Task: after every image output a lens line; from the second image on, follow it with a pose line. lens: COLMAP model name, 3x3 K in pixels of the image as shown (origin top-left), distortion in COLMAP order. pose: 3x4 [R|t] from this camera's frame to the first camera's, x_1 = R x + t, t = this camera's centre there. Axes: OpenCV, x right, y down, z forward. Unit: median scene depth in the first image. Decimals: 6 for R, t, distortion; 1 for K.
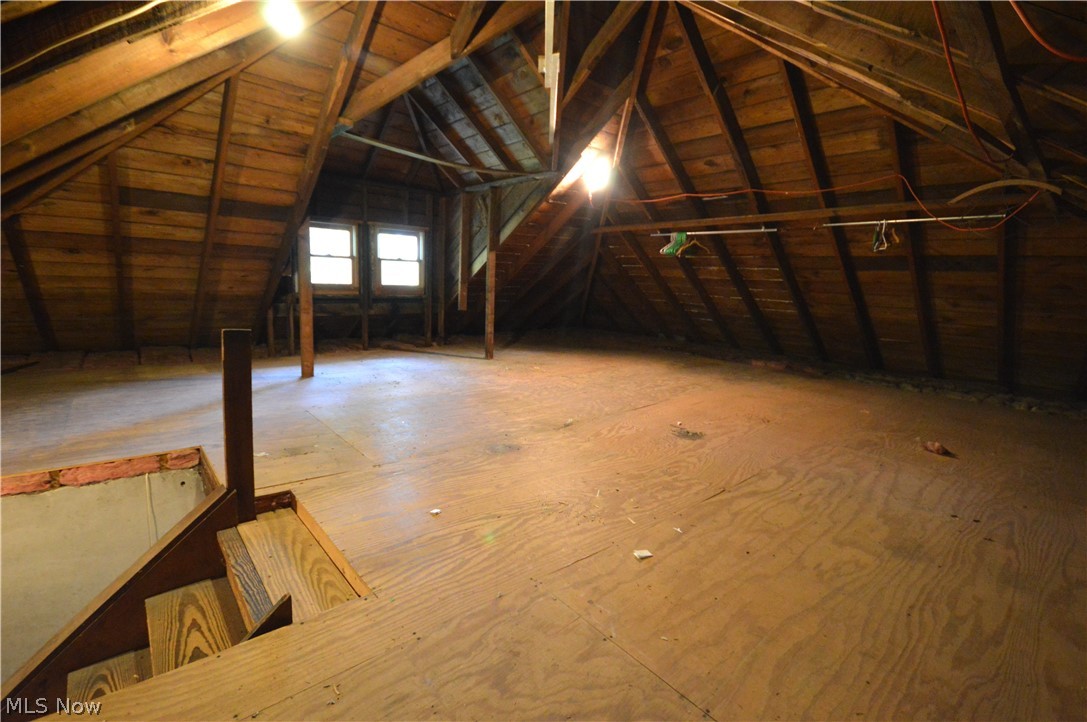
lens RADIAL K [[485.2, 0, 543.5], [0, 485.2, 361.0], [0, 0, 1]] dist [-0.011538, -0.000165]
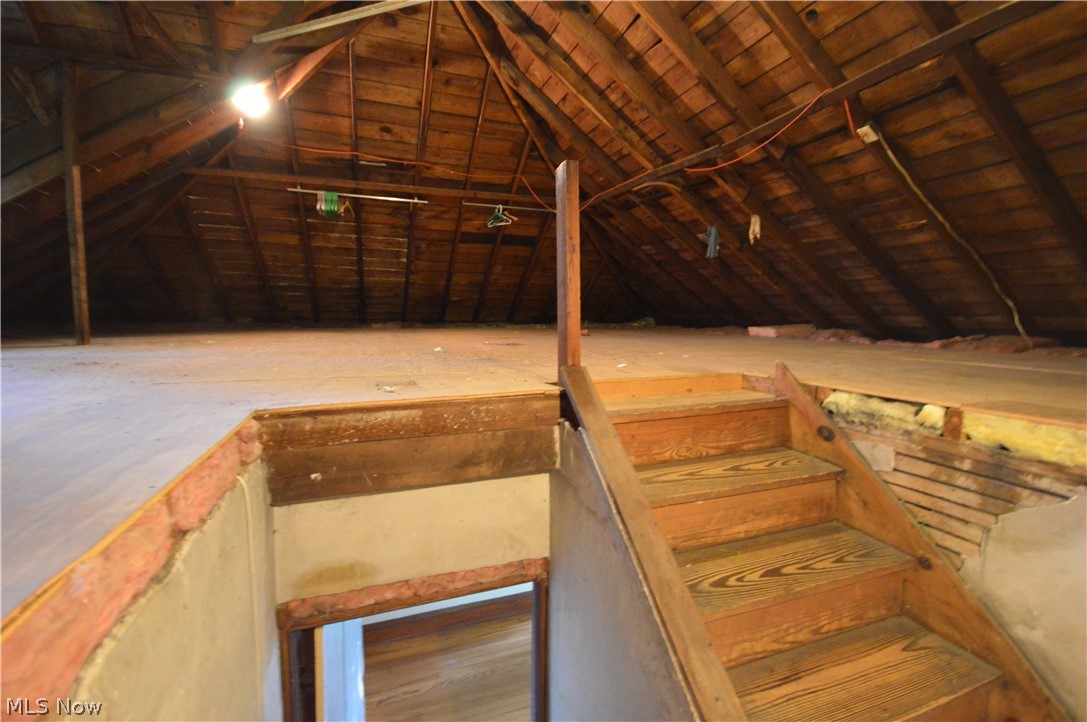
lens RADIAL K [[485.2, 0, 543.5], [0, 485.2, 361.0], [0, 0, 1]] dist [-0.011538, -0.000165]
pose [[0.364327, -0.125142, 0.922825, -0.510287], [0.156091, 0.985118, 0.071965, 0.071151], [-0.918097, 0.117826, 0.378438, 0.273740]]
